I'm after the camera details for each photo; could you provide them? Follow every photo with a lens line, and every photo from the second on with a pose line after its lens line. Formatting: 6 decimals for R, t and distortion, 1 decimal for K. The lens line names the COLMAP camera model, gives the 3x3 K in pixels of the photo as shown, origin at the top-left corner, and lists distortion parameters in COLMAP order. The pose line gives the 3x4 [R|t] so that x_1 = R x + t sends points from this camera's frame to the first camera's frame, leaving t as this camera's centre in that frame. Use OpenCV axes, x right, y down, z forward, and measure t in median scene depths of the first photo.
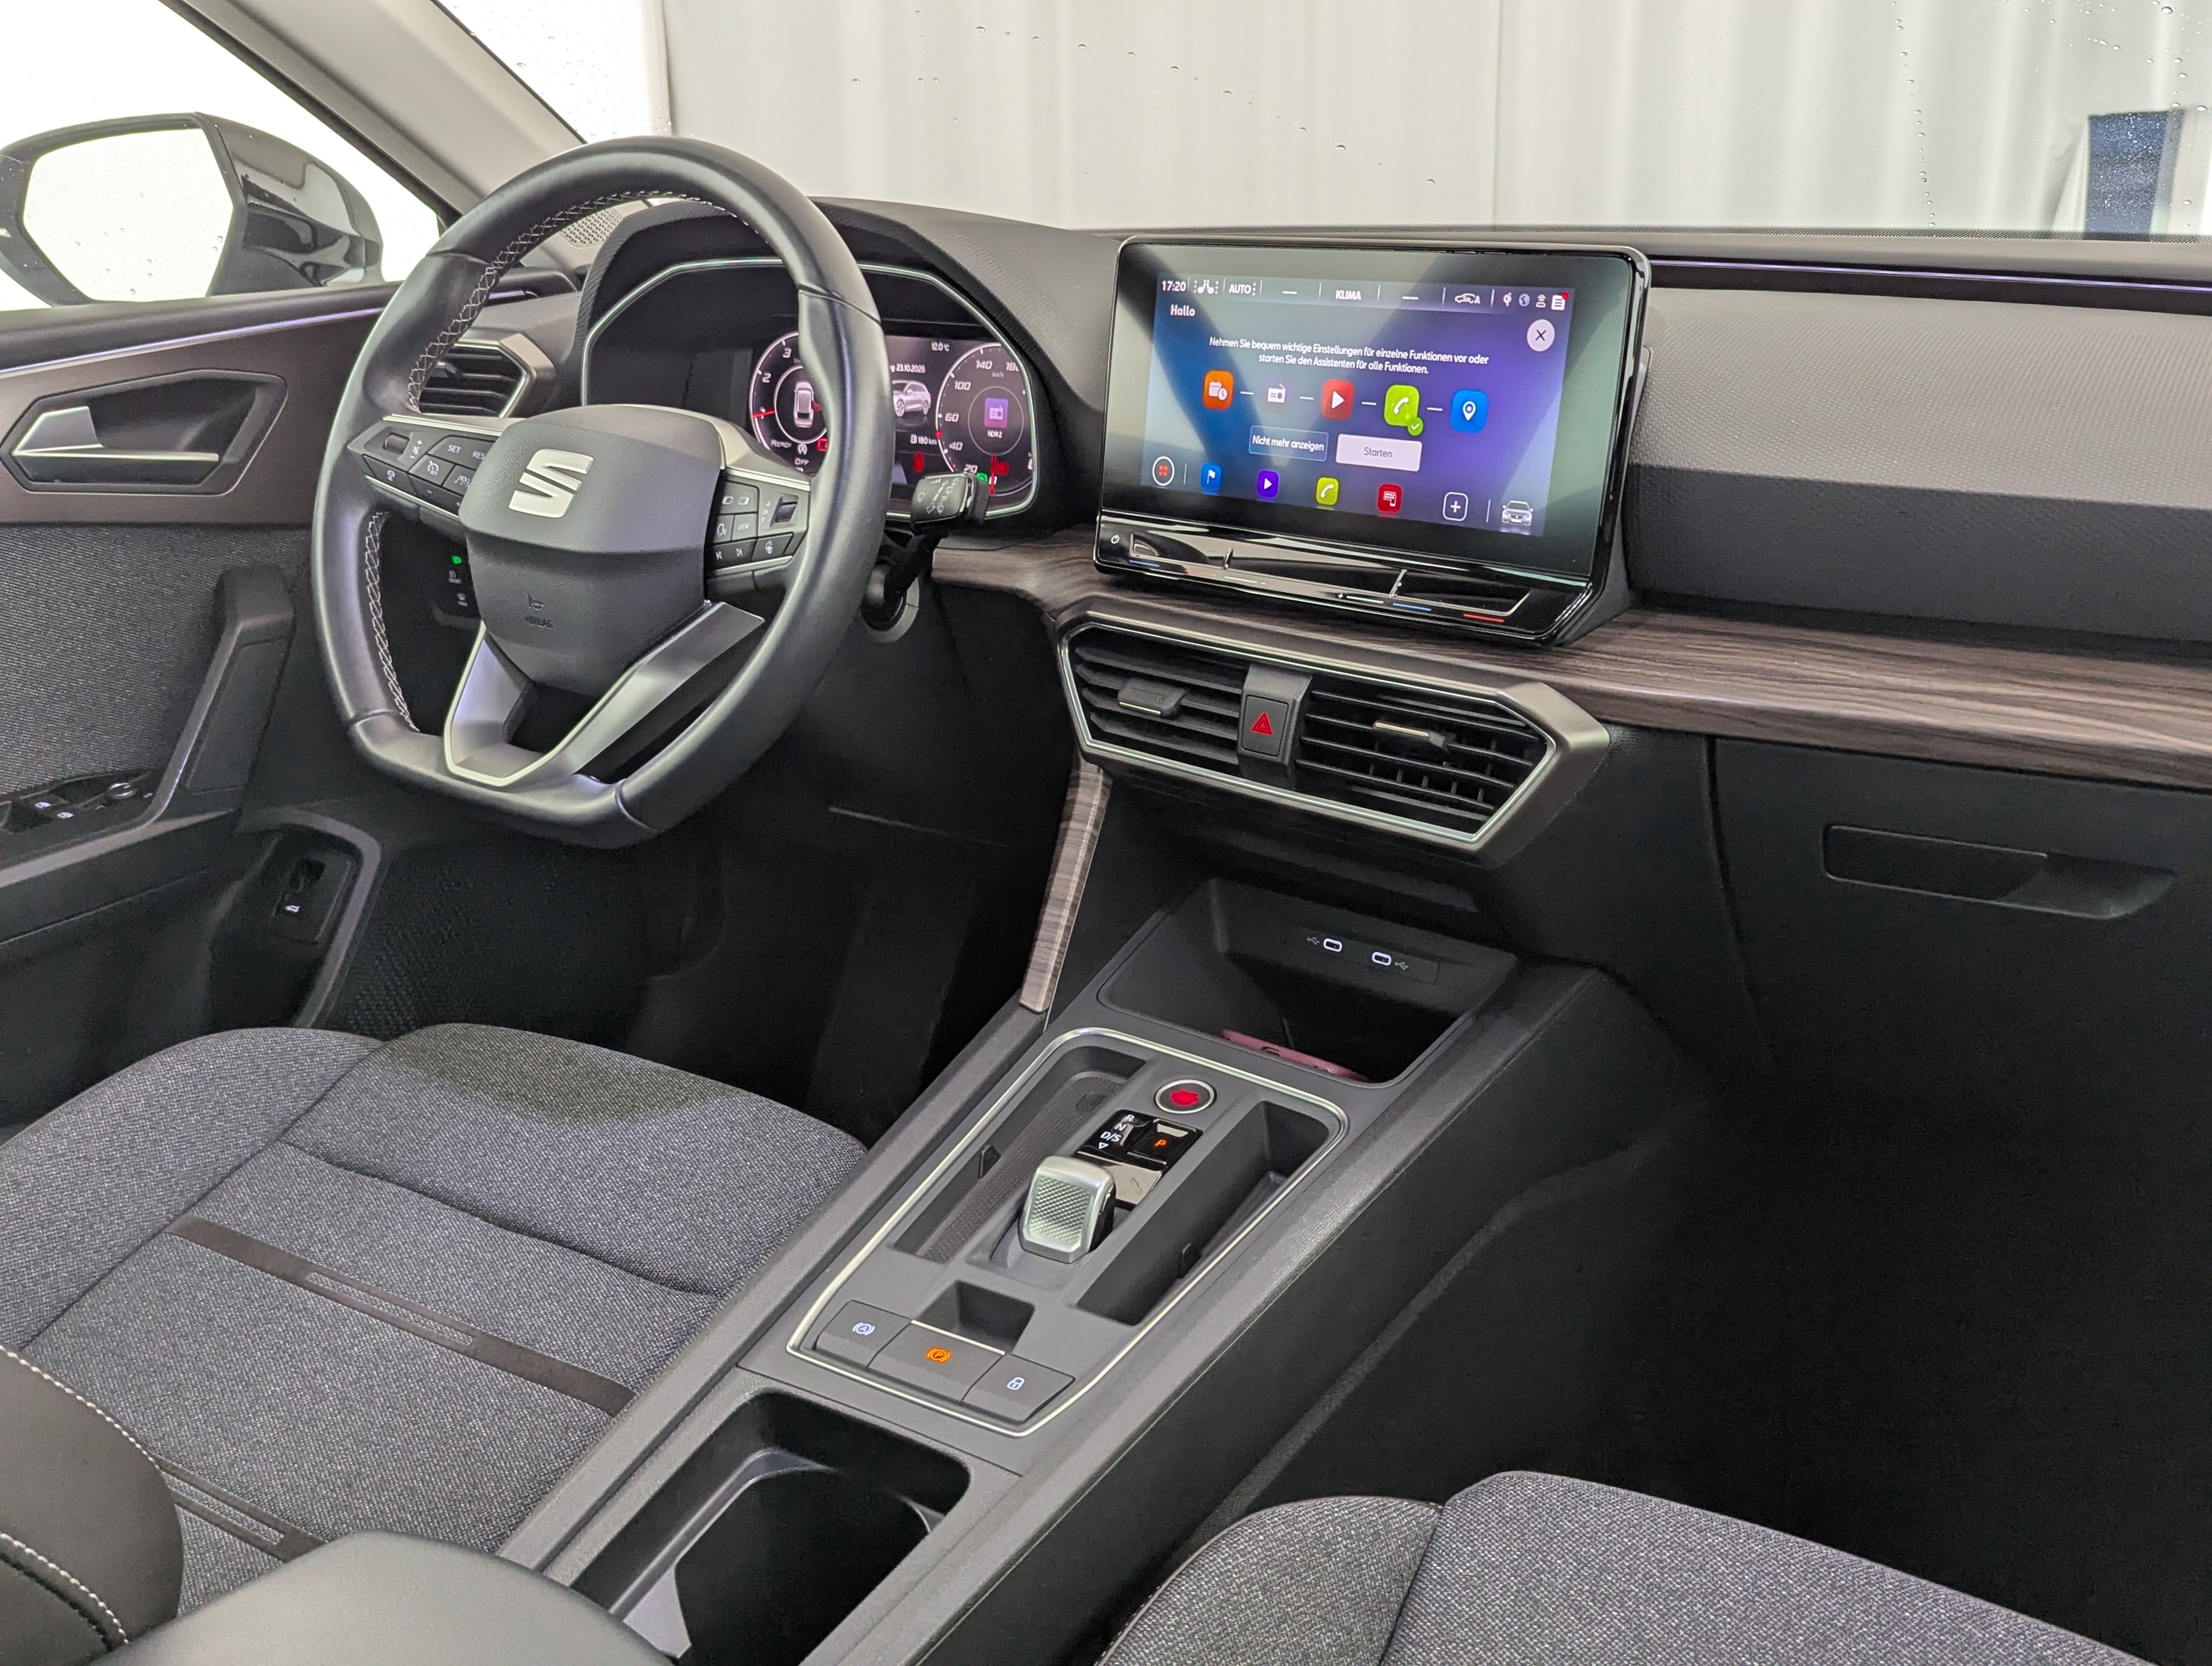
lens RADIAL K [[1997.2, 0, 1110.8], [0, 1997.2, 790.3], [0, 0, 1]] dist [0.077647, -0.119537]
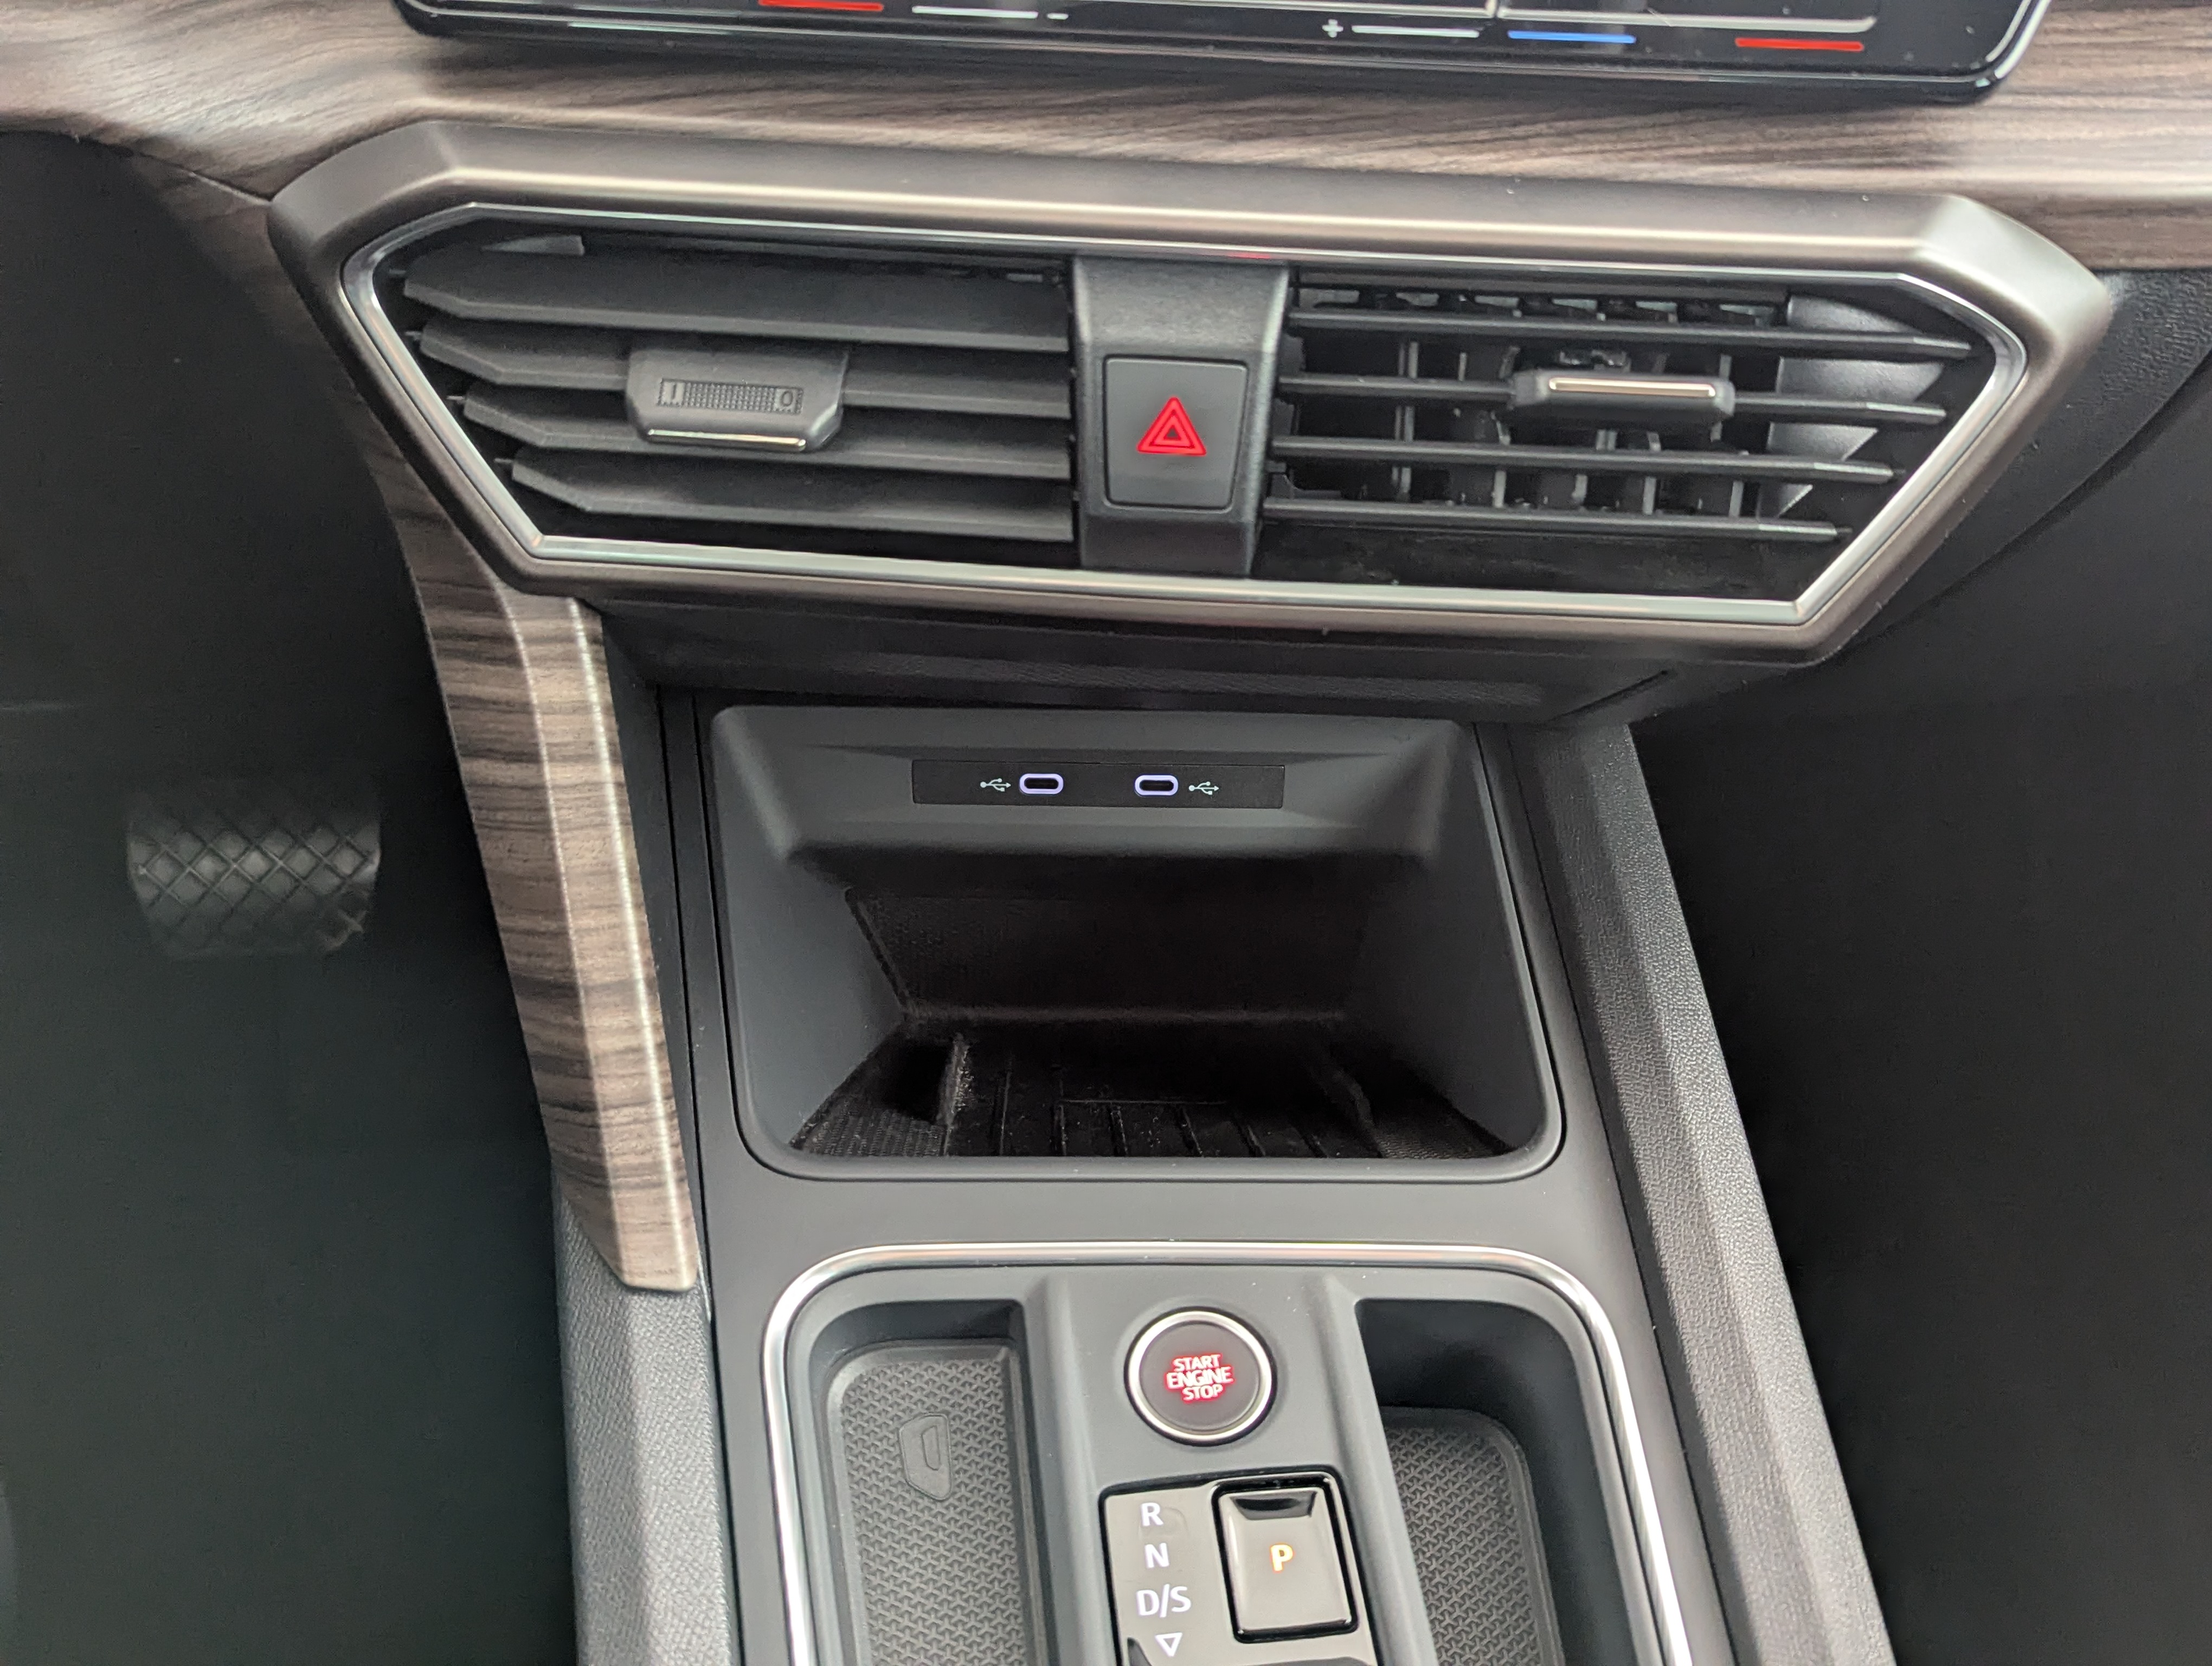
lens RADIAL K [[1935.9, 0, 1148.9], [0, 1935.9, 830.0], [0, 0, 1]] dist [0.043225, 0.001993]
pose [[0.764239, -0.360070, 0.535060, -0.141876], [0.154692, 0.907759, 0.389928, -0.104441], [-0.626107, -0.215229, 0.749444, 0.708983]]
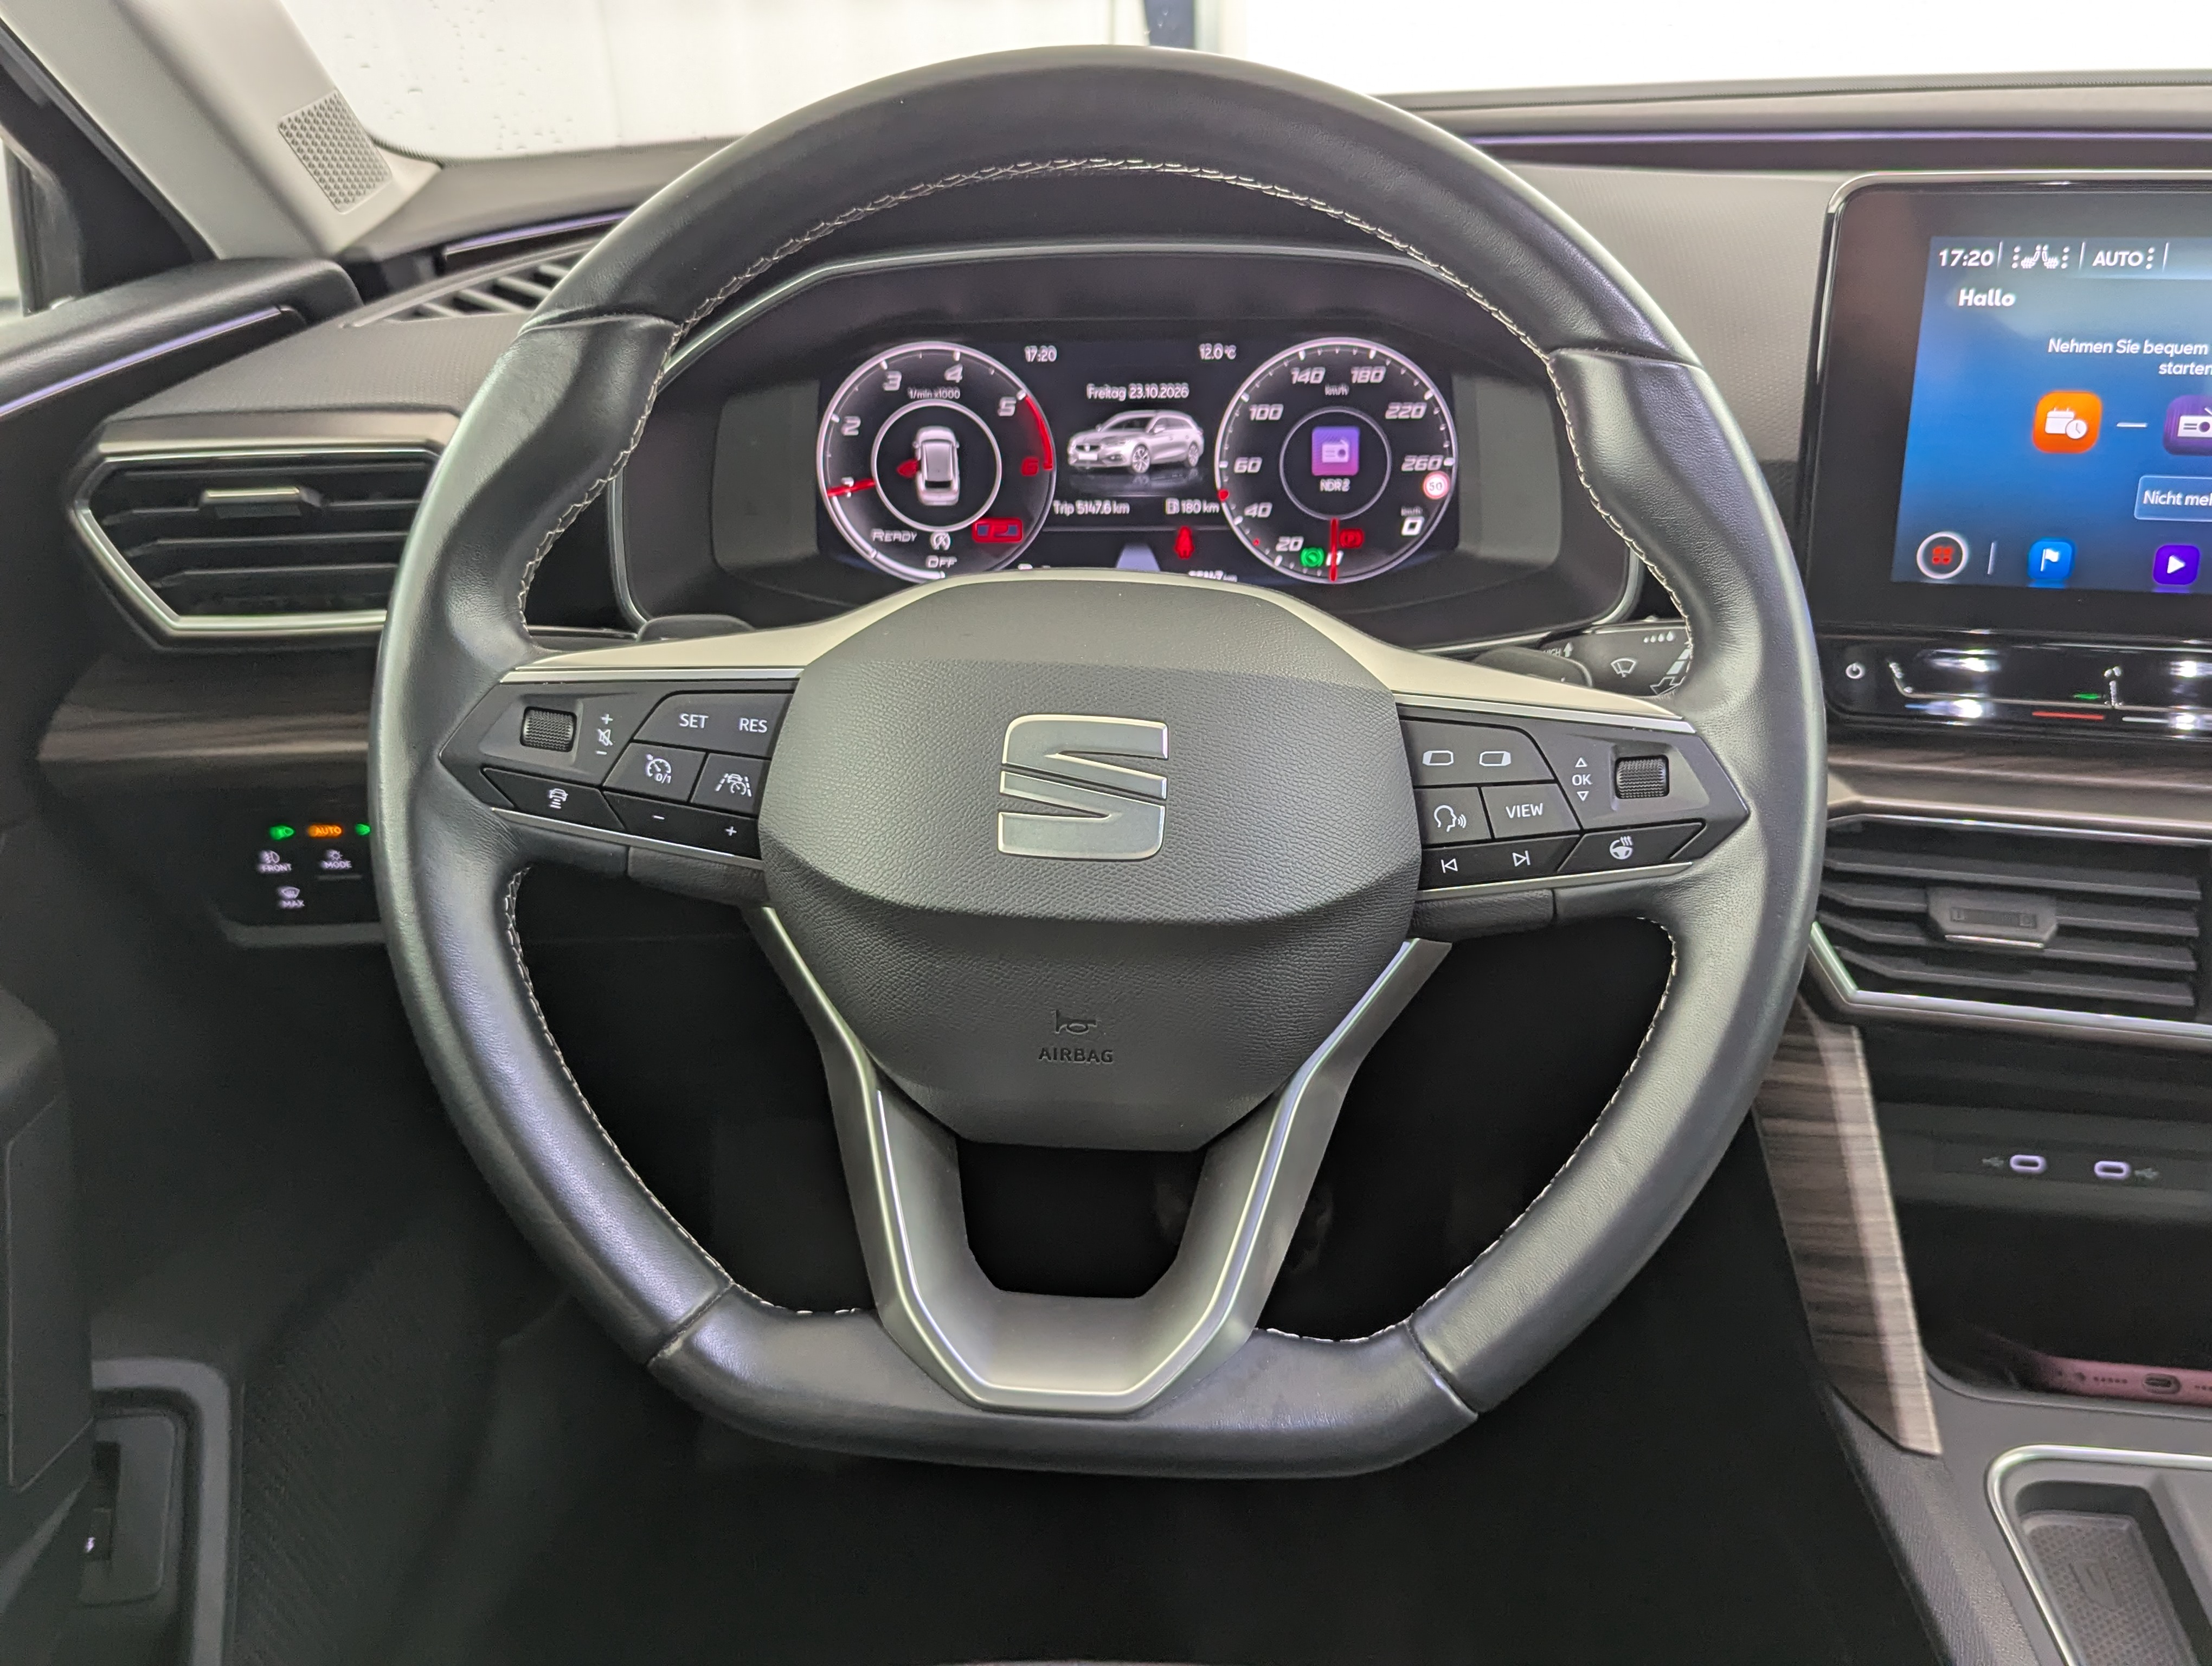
lens RADIAL K [[2032.9, 0, 1143.5], [0, 2032.9, 796.4], [0, 0, 1]] dist [0.036553, -0.023440]
pose [[0.869775, -0.213105, 0.445059, -0.512434], [0.164505, 0.975566, 0.145632, -0.231747], [-0.465220, -0.053452, 0.883580, 0.581810]]
